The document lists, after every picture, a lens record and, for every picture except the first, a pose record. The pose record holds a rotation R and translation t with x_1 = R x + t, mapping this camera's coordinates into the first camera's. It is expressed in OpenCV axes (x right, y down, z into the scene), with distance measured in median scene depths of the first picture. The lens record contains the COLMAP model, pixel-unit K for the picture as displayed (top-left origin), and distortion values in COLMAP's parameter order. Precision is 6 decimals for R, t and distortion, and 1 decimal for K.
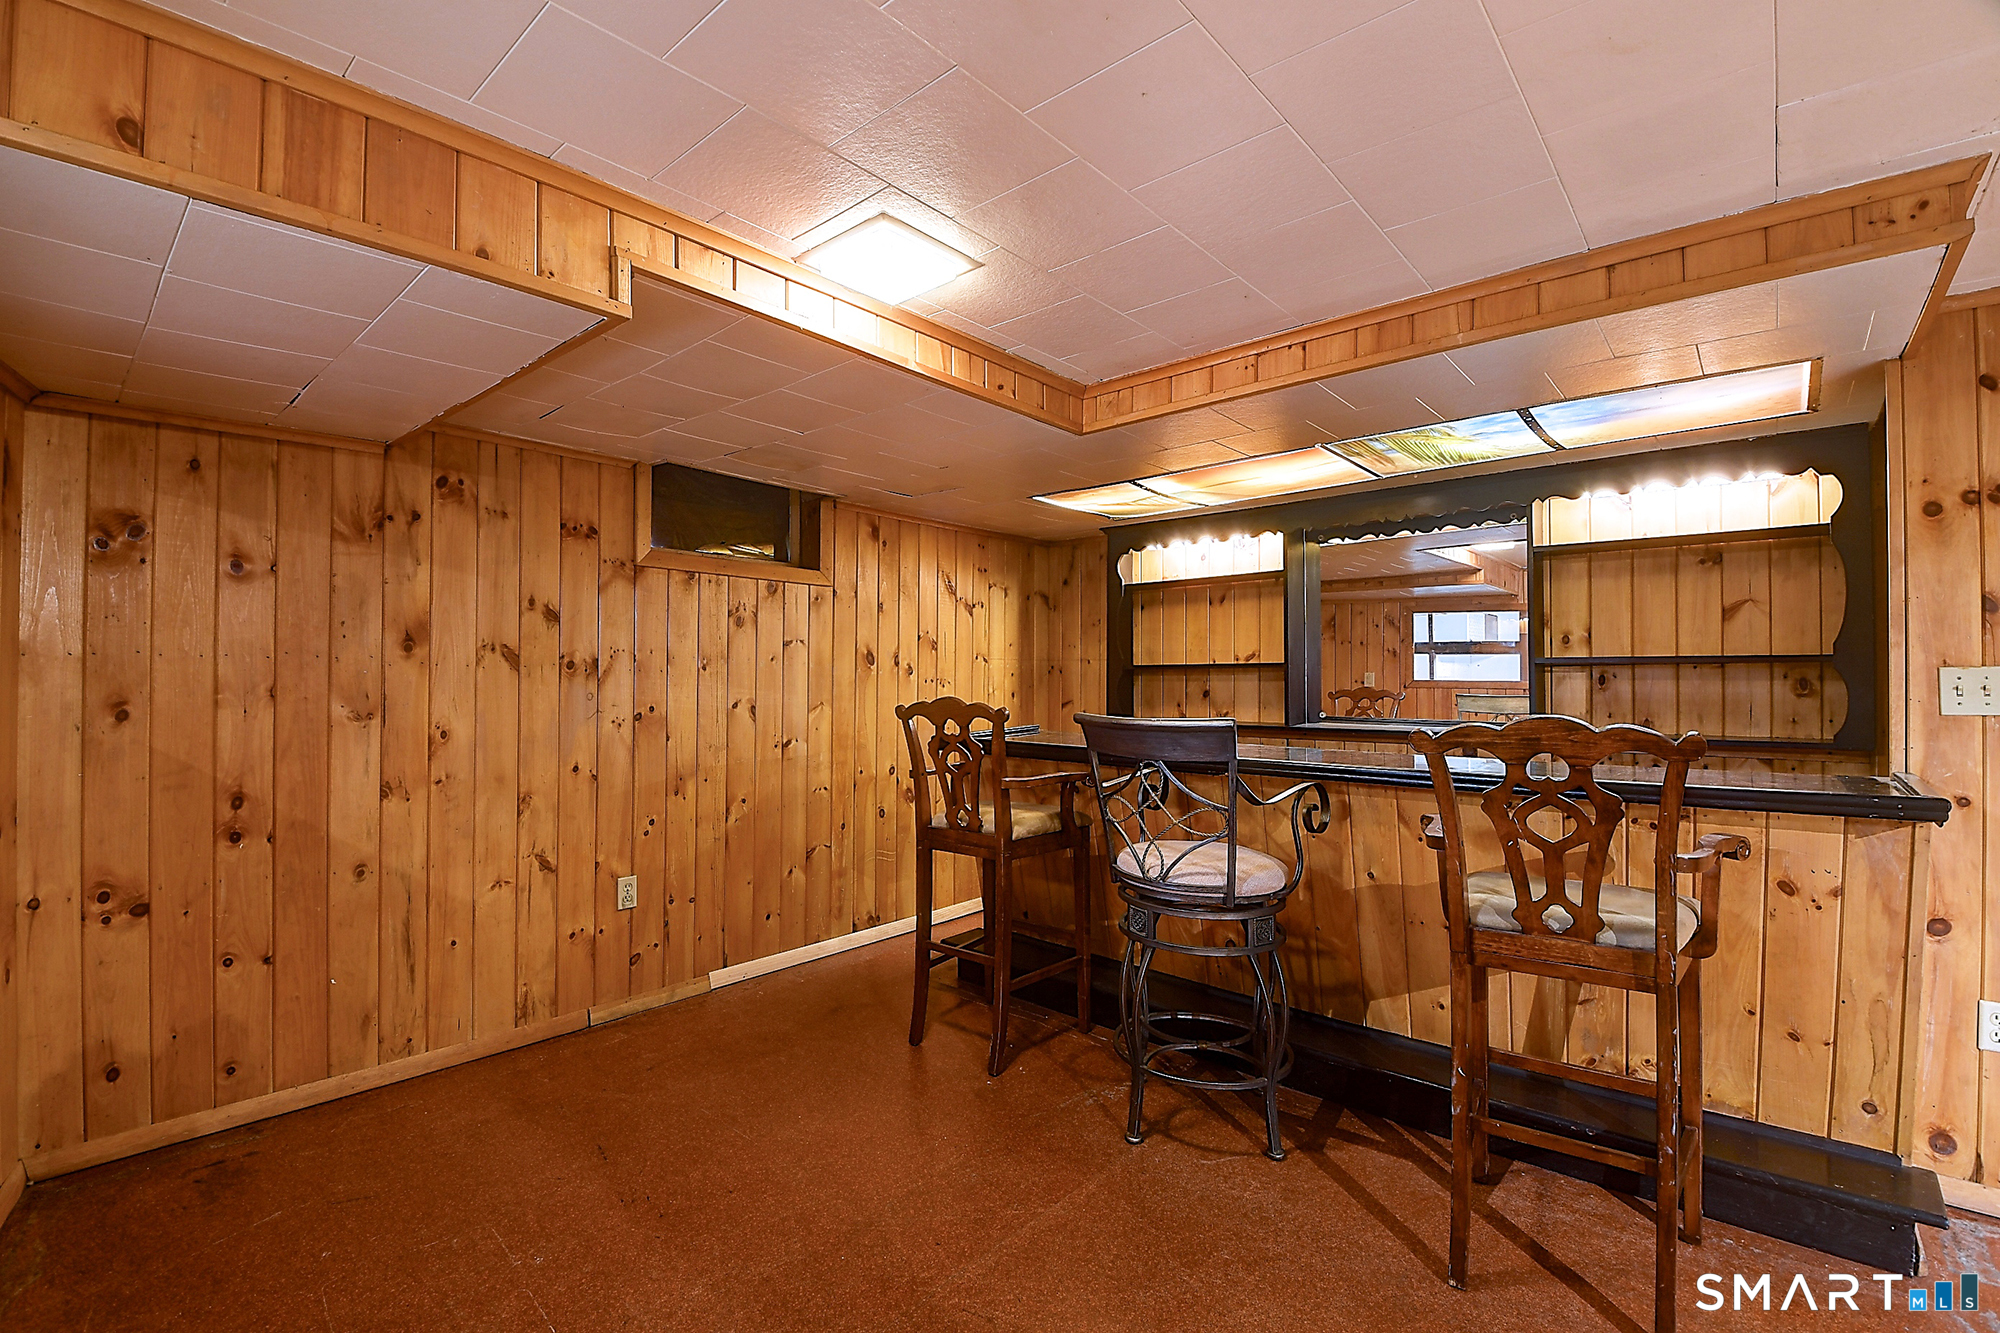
lens RADIAL K [[884.7, 0, 988.5], [0, 884.7, 662.4], [0, 0, 1]] dist [-0.013261, -0.004355]
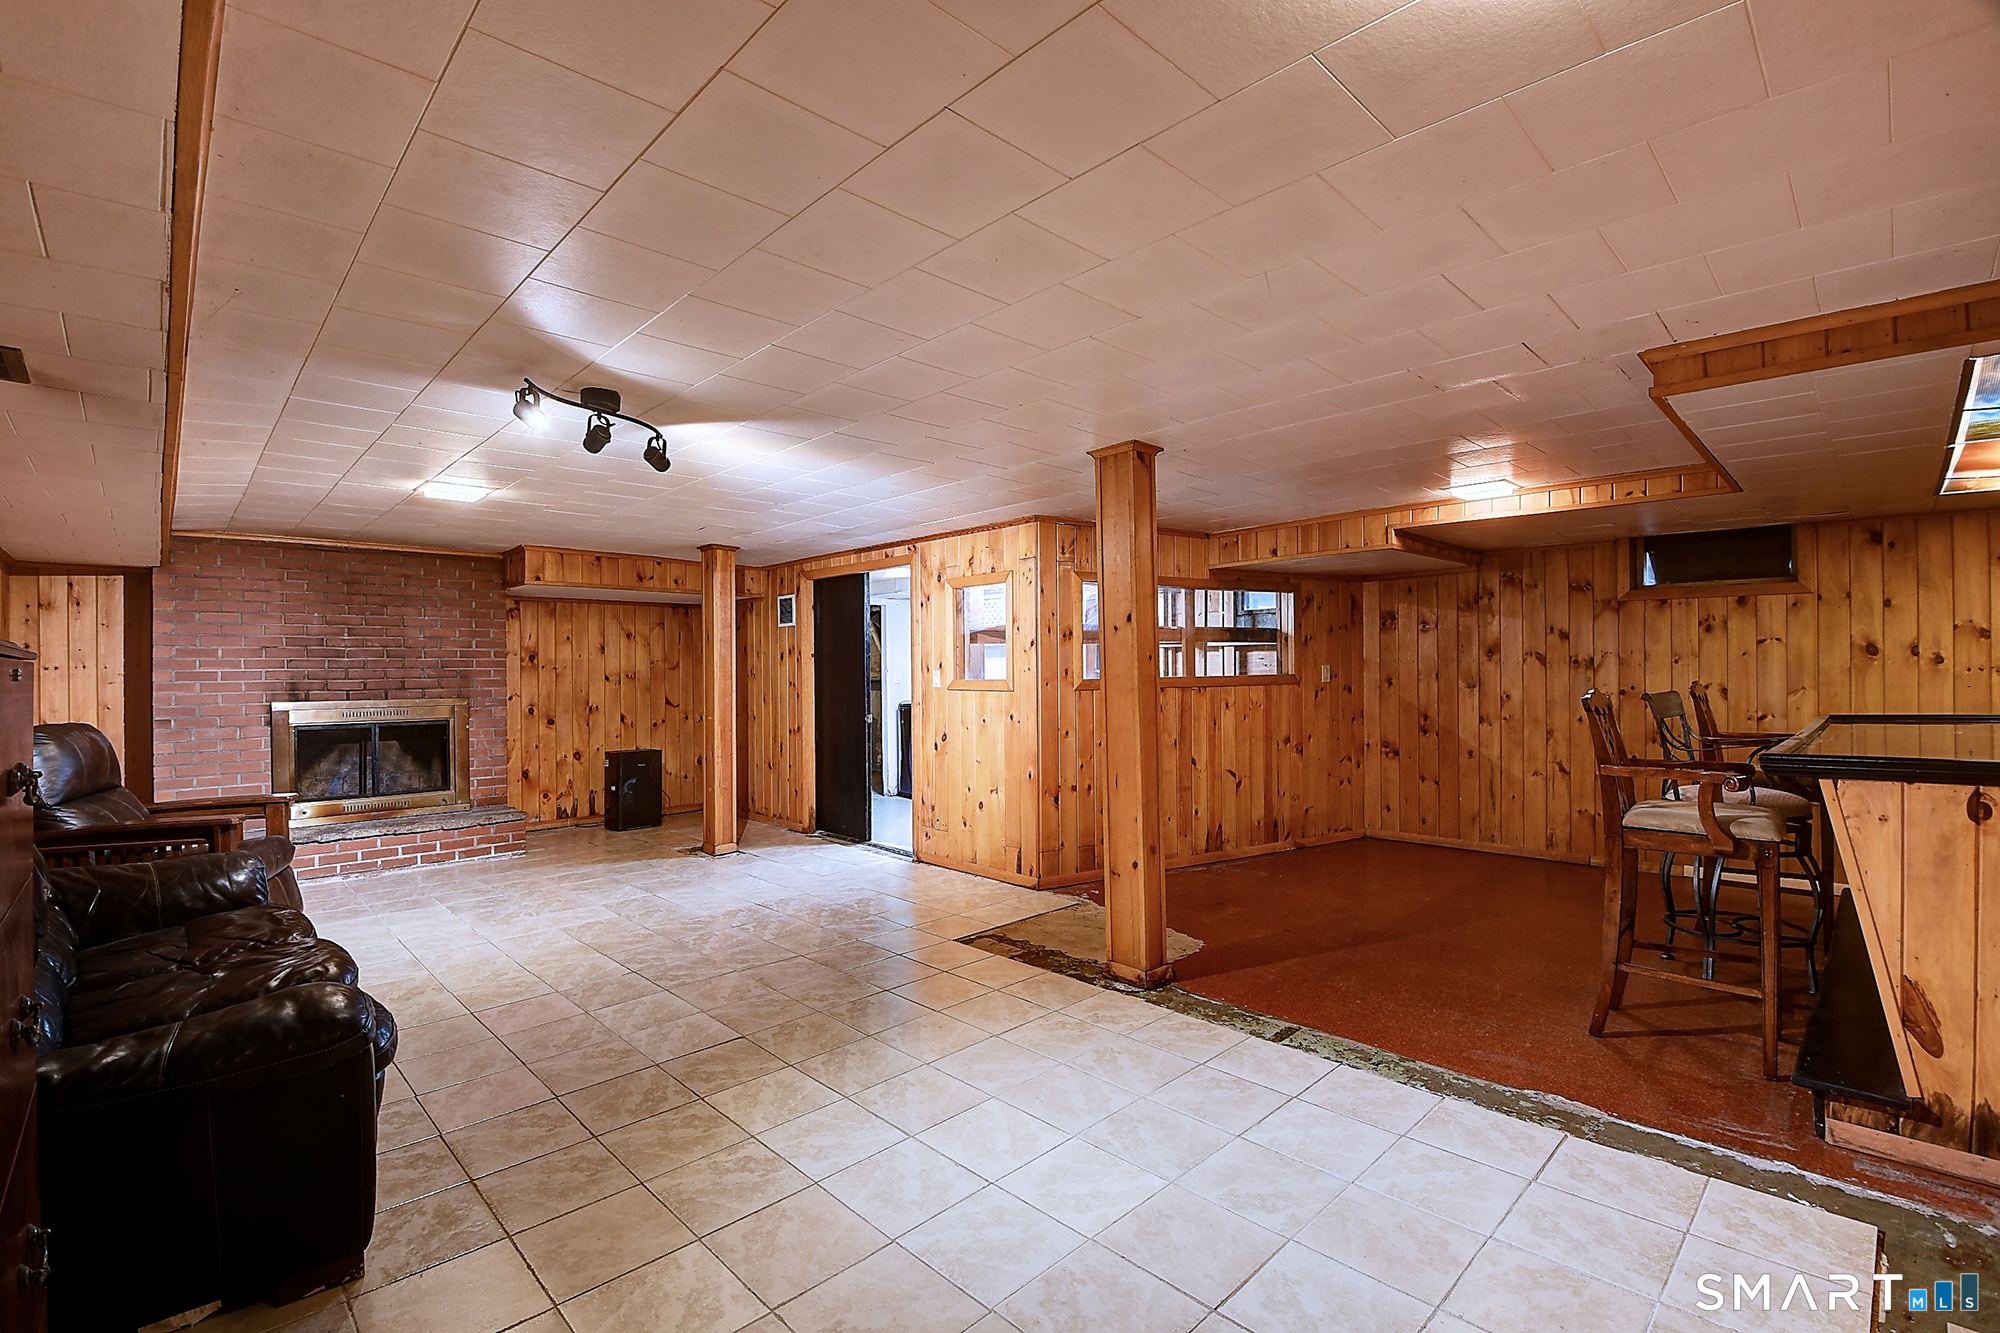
lens RADIAL K [[884.7, 0, 972.1], [0, 884.7, 668.4], [0, 0, 1]] dist [-0.013261, -0.004355]
pose [[-0.088628, -0.006828, -0.996041, 1.421330], [0.022408, 0.999710, -0.008847, 0.004417], [0.995813, -0.023103, -0.088449, -0.074898]]
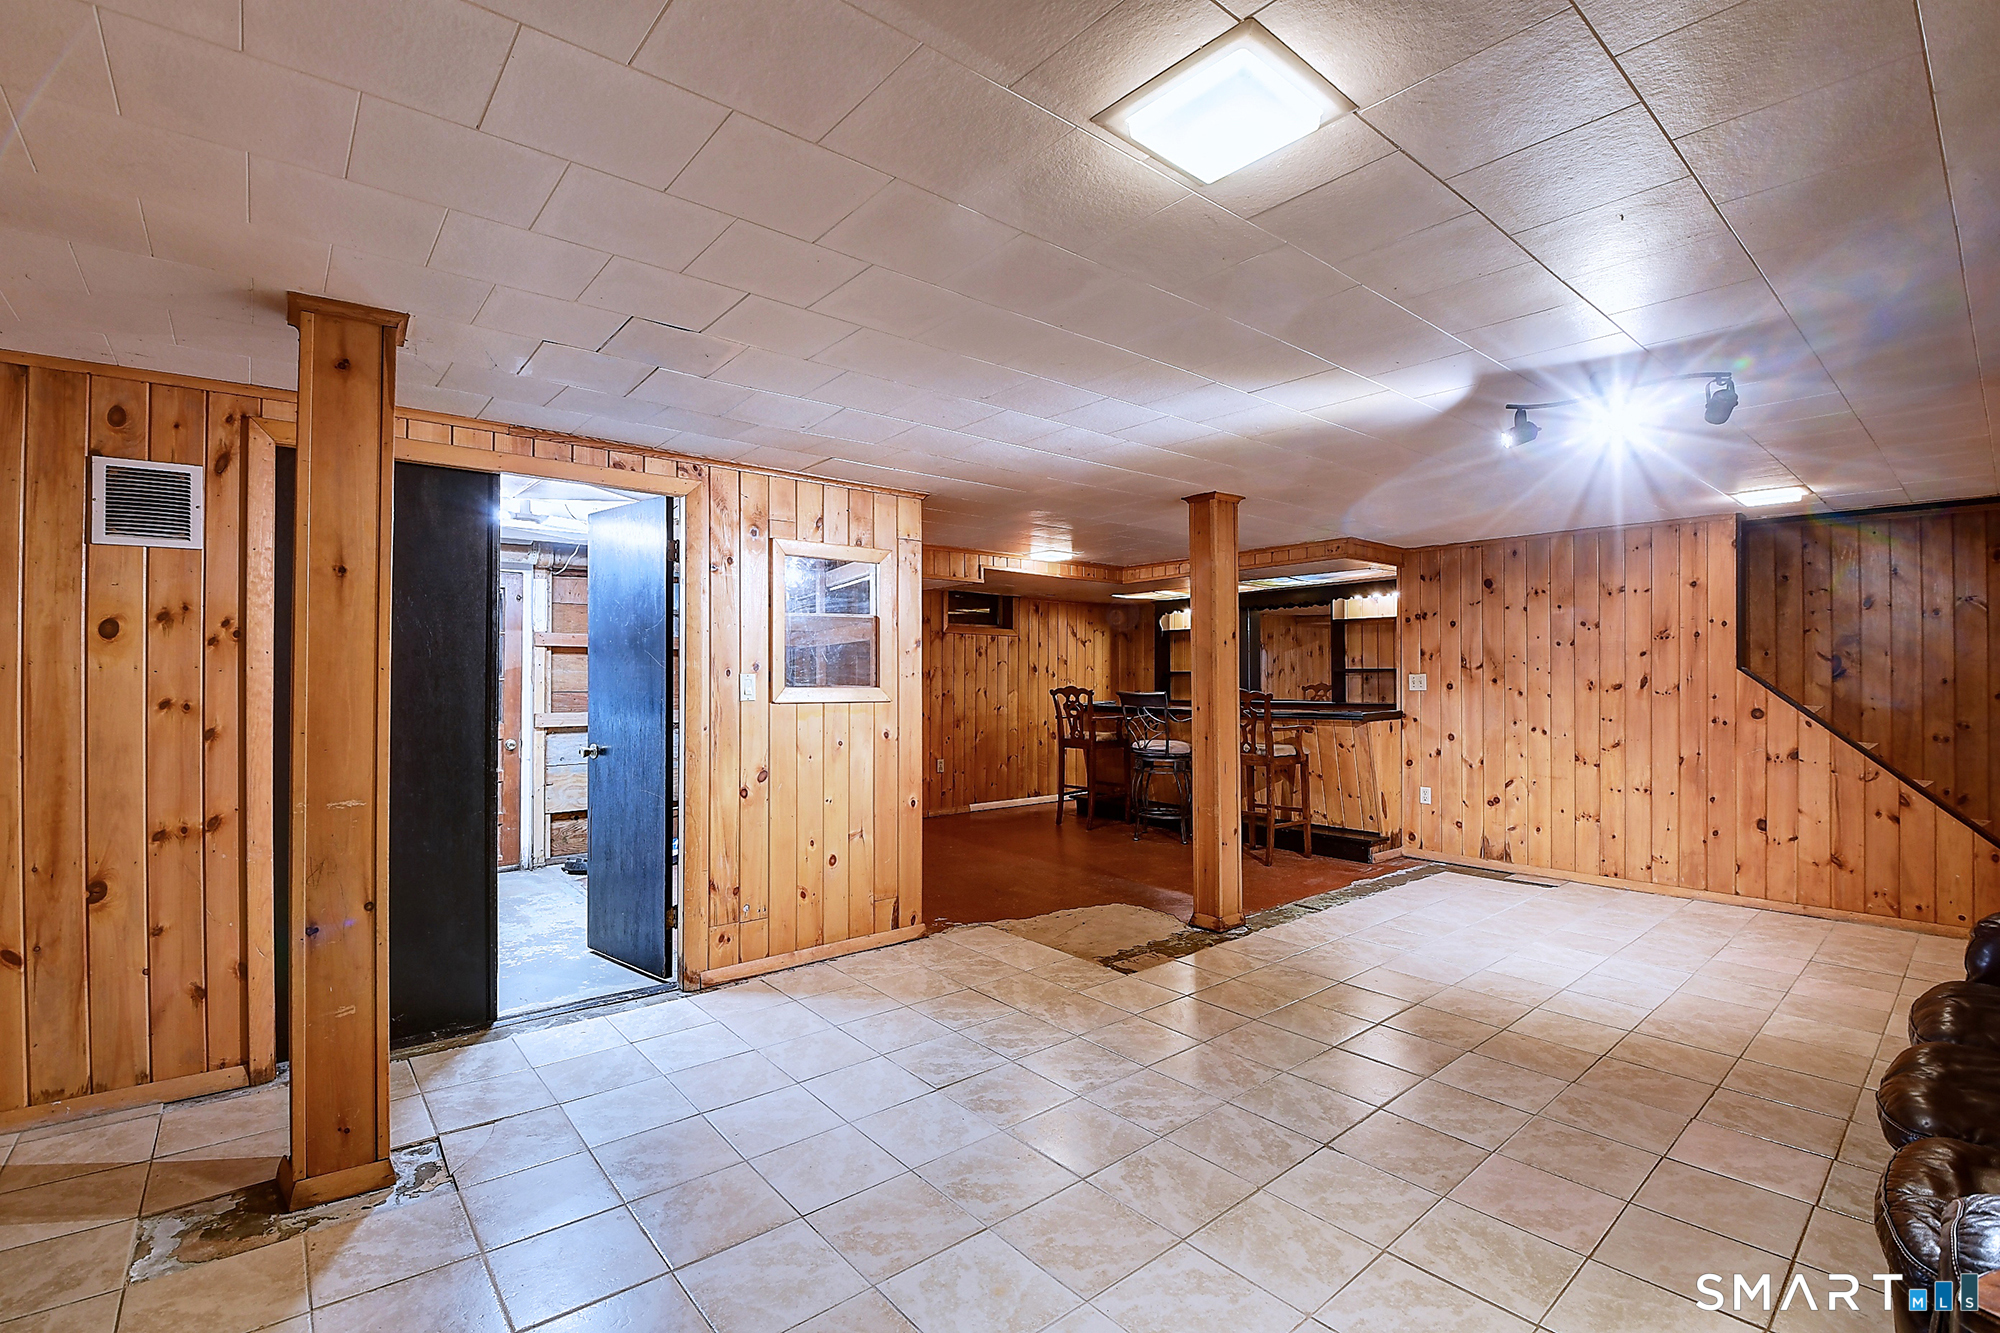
lens RADIAL K [[884.7, 0, 988.1], [0, 884.7, 670.5], [0, 0, 1]] dist [-0.013261, -0.004355]
pose [[0.988751, -0.001992, -0.149555, 0.092432], [0.003100, 0.999969, 0.007178, -0.022483], [0.149536, -0.007561, 0.988727, -1.442372]]
